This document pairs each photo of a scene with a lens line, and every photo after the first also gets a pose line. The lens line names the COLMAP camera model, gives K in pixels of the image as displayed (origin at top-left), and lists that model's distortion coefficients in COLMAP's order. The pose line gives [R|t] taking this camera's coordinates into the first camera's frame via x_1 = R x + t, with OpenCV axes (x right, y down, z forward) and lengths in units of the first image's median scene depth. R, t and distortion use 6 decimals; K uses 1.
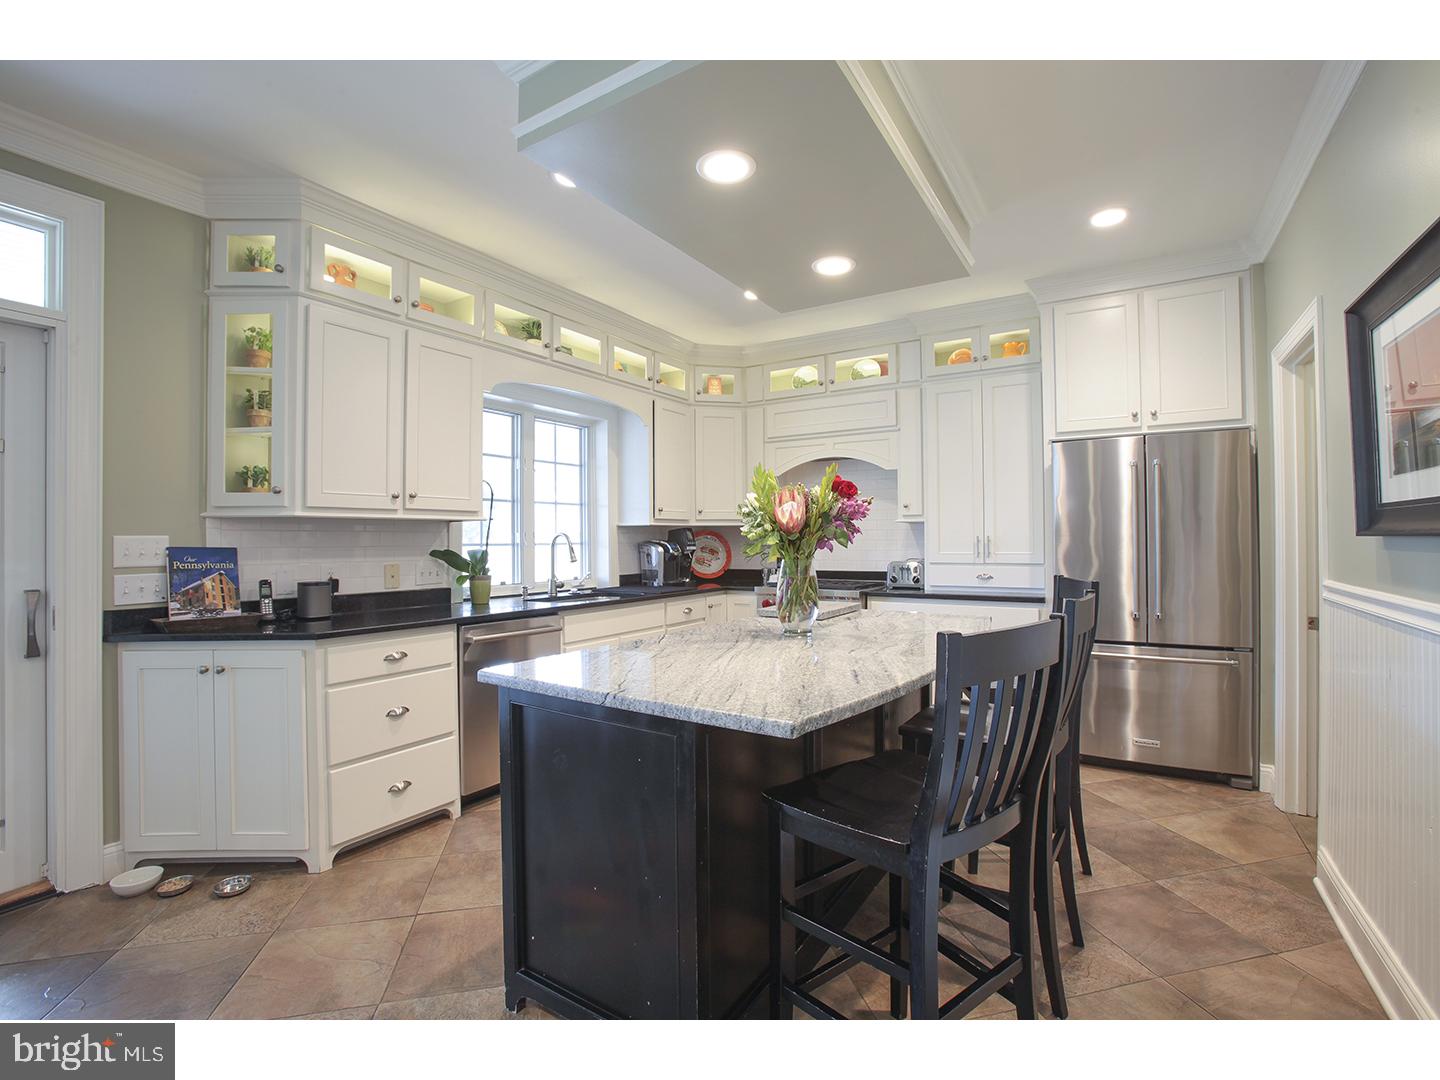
lens RADIAL K [[683.1, 0, 710.0], [0, 683.1, 537.5], [0, 0, 1]] dist [-0.000965, -0.000215]
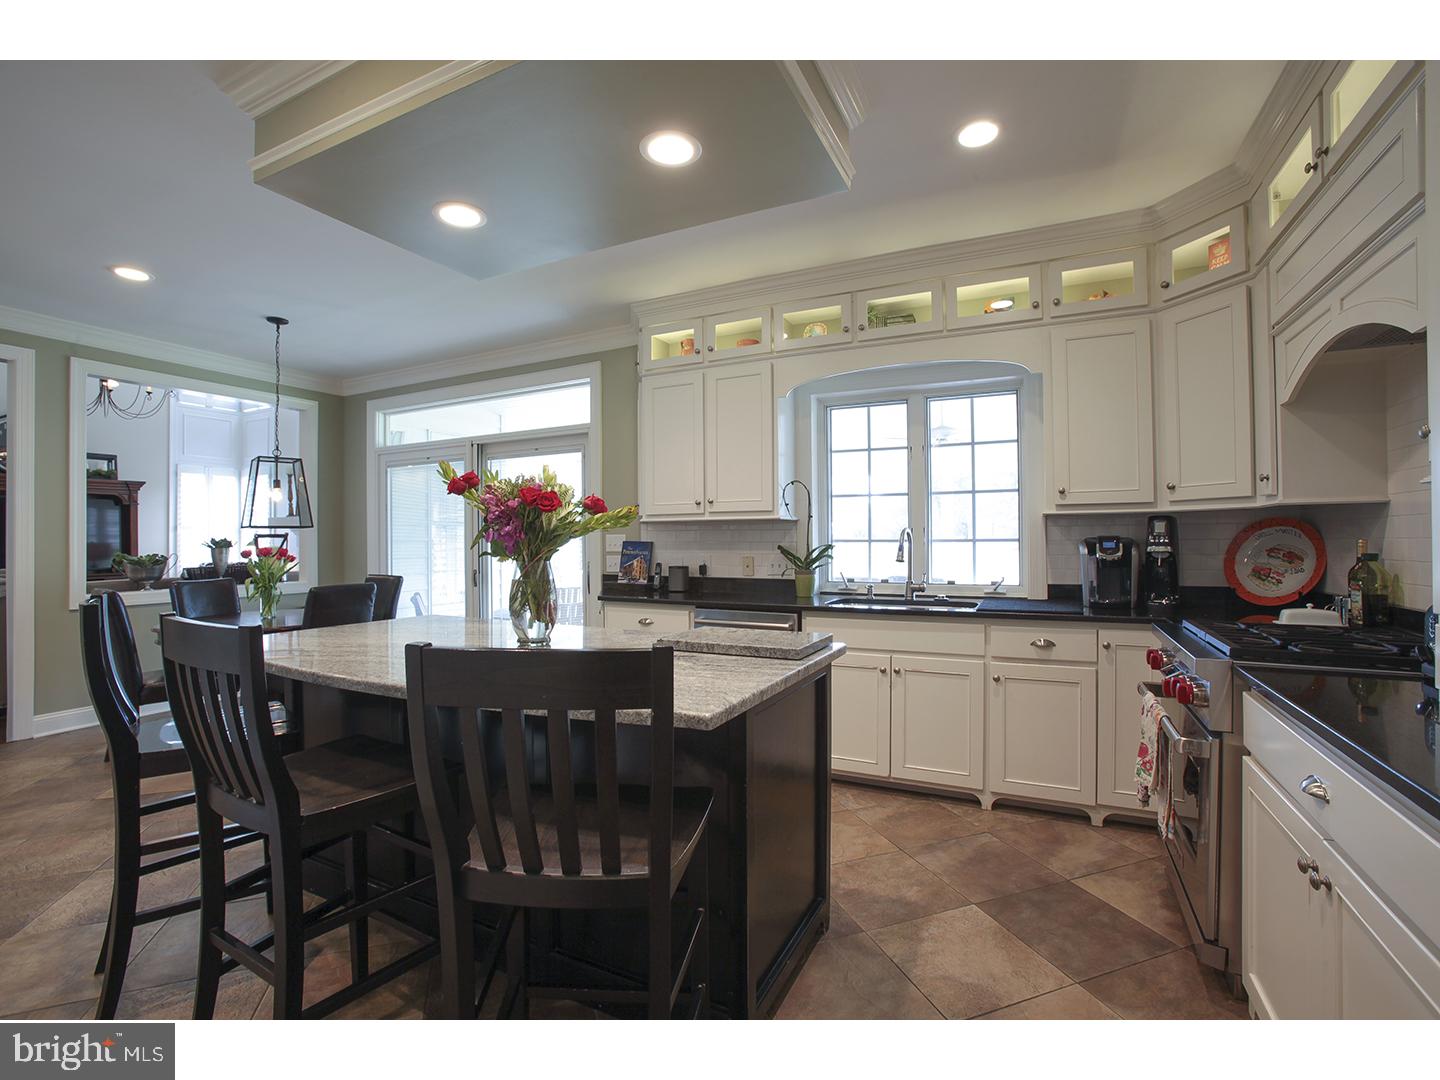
lens RADIAL K [[683.1, 0, 710.0], [0, 683.1, 537.5], [0, 0, 1]] dist [-0.000965, -0.000215]
pose [[0.104584, 0.000628, -0.994516, 0.790724], [0.007282, 0.999973, 0.001397, 0.002952], [0.994489, -0.007389, 0.104576, 0.834833]]
